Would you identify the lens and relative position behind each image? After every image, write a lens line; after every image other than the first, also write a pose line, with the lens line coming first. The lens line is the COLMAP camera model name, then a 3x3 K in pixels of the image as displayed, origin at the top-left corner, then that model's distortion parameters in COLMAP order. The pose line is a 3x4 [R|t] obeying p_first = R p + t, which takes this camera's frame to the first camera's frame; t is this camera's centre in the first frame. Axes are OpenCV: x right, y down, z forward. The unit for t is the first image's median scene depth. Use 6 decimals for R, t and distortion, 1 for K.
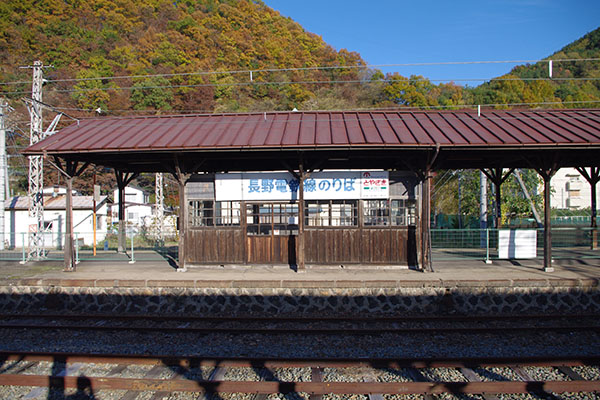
lens RADIAL K [[464.6, 0, 299.9], [0, 464.6, 200.4], [0, 0, 1]] dist [-0.003978, -0.002347]
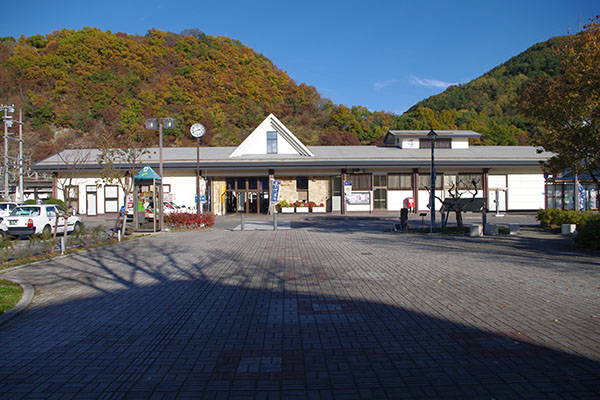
lens RADIAL K [[464.6, 0, 299.7], [0, 464.6, 199.5], [0, 0, 1]] dist [-0.003978, -0.002347]
pose [[0.997418, 0.001042, 0.071809, -0.011412], [-0.001193, 0.999997, 0.002056, 0.000636], [-0.071807, -0.002136, 0.997416, -0.356706]]
